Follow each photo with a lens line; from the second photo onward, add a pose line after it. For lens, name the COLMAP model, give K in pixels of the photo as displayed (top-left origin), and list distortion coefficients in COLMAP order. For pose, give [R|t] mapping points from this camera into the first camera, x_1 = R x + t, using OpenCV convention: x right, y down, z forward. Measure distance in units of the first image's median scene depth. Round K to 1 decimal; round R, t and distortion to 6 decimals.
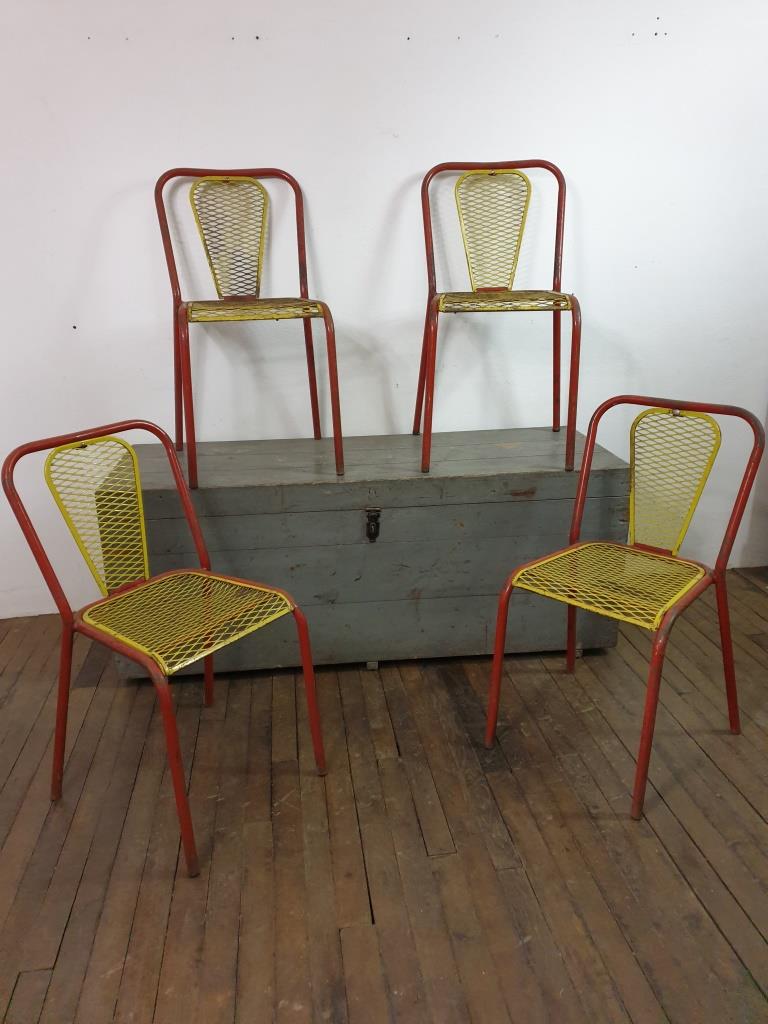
lens RADIAL K [[784.4, 0, 380.5], [0, 784.4, 516.6], [0, 0, 1]] dist [0.033381, -0.006651]
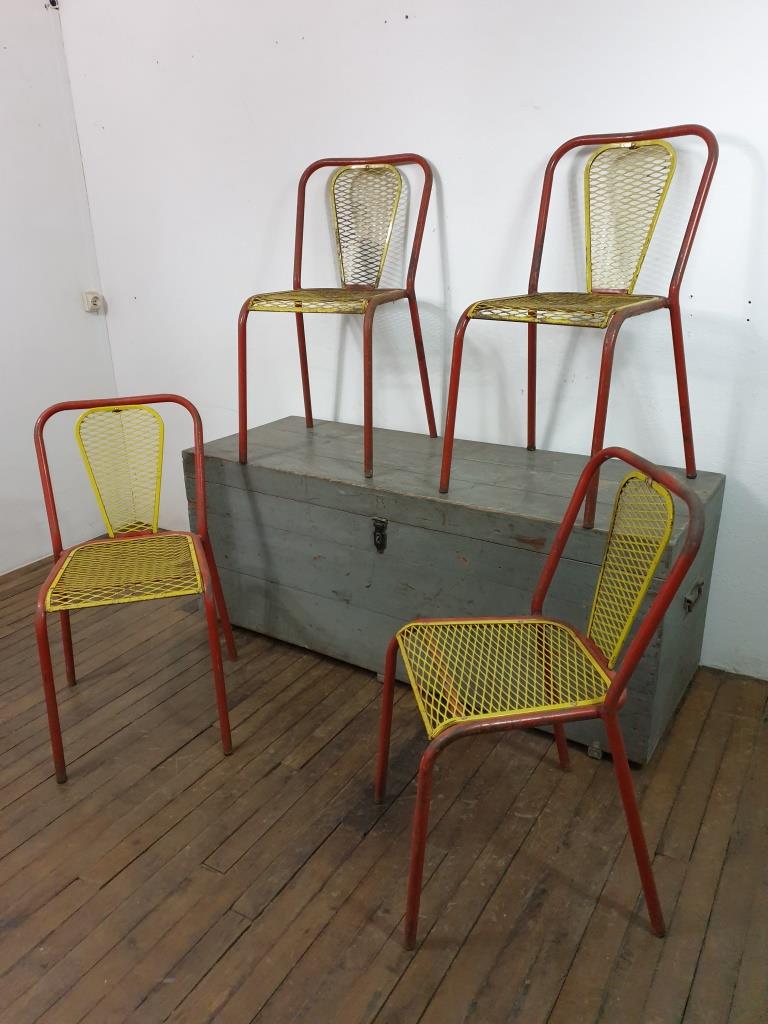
lens RADIAL K [[786.4, 0, 383.5], [0, 786.4, 516.8], [0, 0, 1]] dist [0.032616, -0.005578]
pose [[0.778436, 0.224189, -0.586325, 0.627408], [-0.197615, 0.974079, 0.110088, -0.134433], [0.595807, 0.030170, 0.802561, 0.268398]]
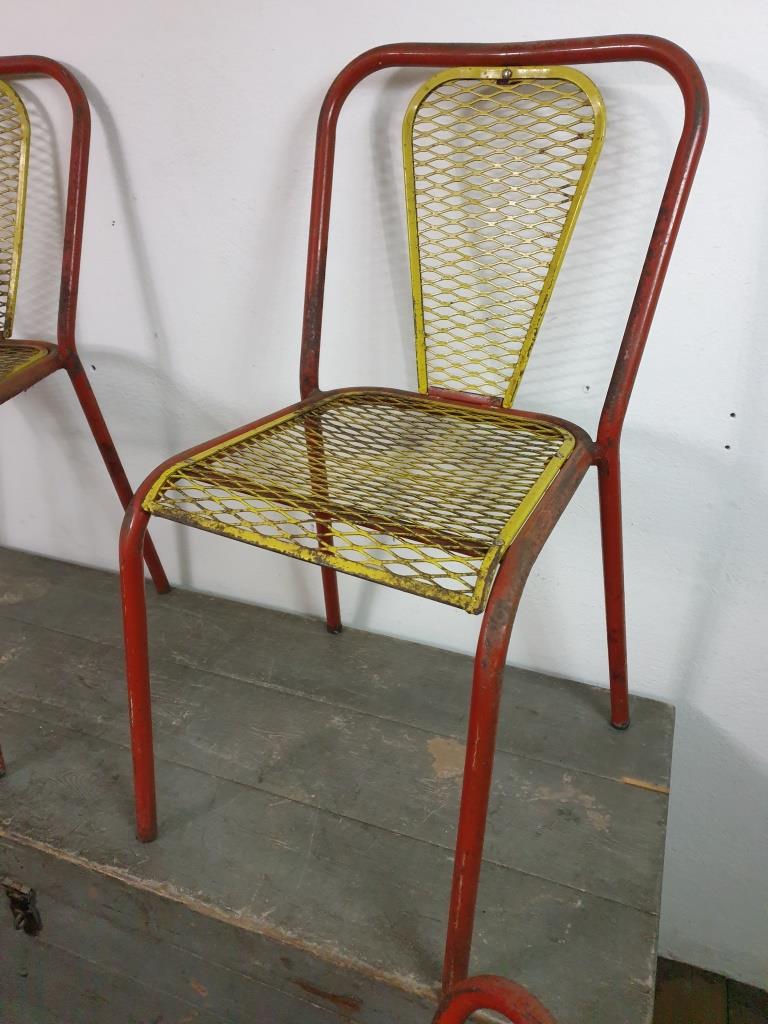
lens RADIAL K [[809.2, 0, 382.6], [0, 809.2, 523.8], [0, 0, 1]] dist [0.025756, -0.002033]
pose [[0.892562, 0.232197, -0.386545, 0.349393], [-0.164524, 0.965828, 0.200272, -0.383887], [0.419839, -0.115159, 0.900263, 0.785398]]
